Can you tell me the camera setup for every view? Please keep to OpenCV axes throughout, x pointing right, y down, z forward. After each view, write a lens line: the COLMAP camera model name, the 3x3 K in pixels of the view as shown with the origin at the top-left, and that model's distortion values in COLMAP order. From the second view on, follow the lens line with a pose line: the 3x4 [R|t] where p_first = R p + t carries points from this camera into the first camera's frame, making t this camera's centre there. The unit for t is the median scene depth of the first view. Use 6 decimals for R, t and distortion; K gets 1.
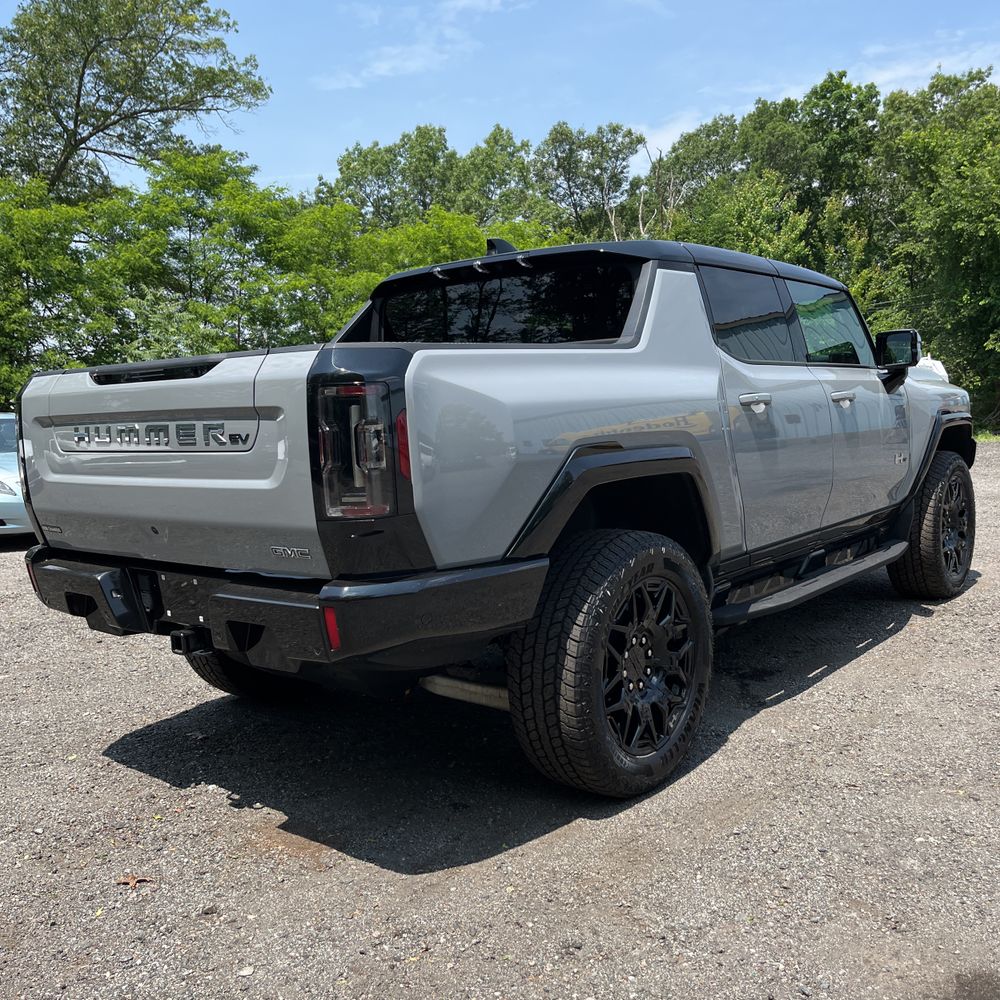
lens RADIAL K [[1014.8, 0, 494.6], [0, 1014.8, 507.7], [0, 0, 1]] dist [0.062107, -0.083581]
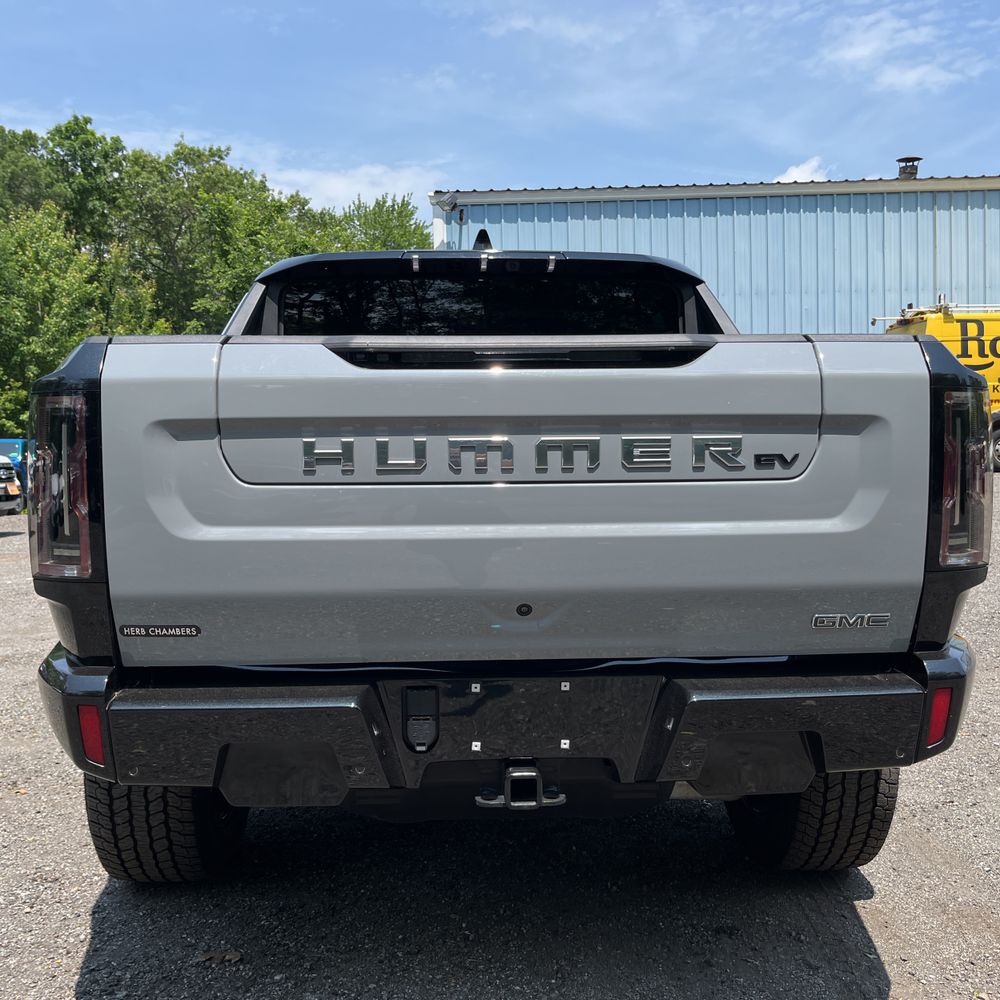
lens RADIAL K [[1014.8, 0, 494.6], [0, 1014.8, 507.7], [0, 0, 1]] dist [0.062107, -0.083581]
pose [[0.735149, -0.012719, 0.677786, -0.048614], [0.046944, 0.998379, -0.032182, -0.001317], [-0.676278, 0.055476, 0.734554, 0.035718]]
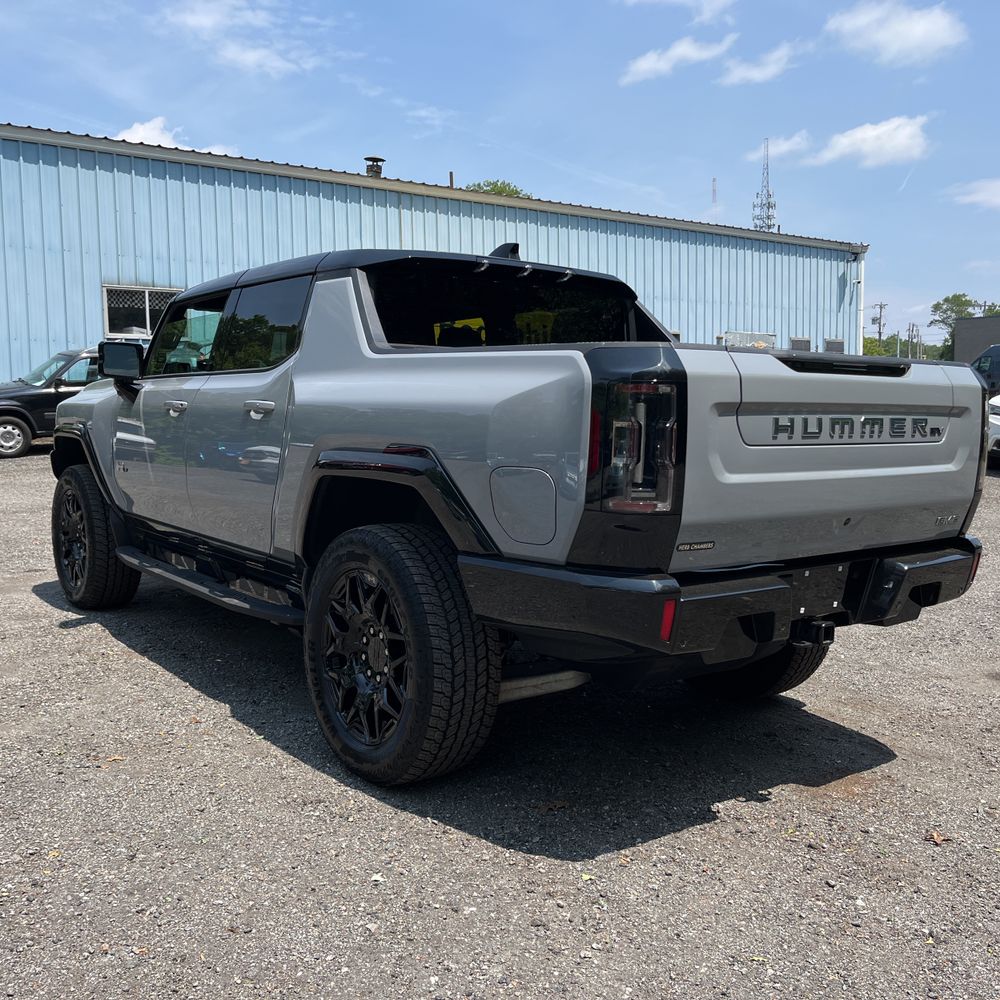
lens RADIAL K [[1022.7, 0, 490.1], [0, 1022.7, 497.5], [0, 0, 1]] dist [0.011183, 0.005347]
pose [[0.214439, -0.046384, 0.975635, -0.089595], [0.074308, 0.996752, 0.031056, -0.003809], [-0.973907, 0.065838, 0.217189, 0.071895]]
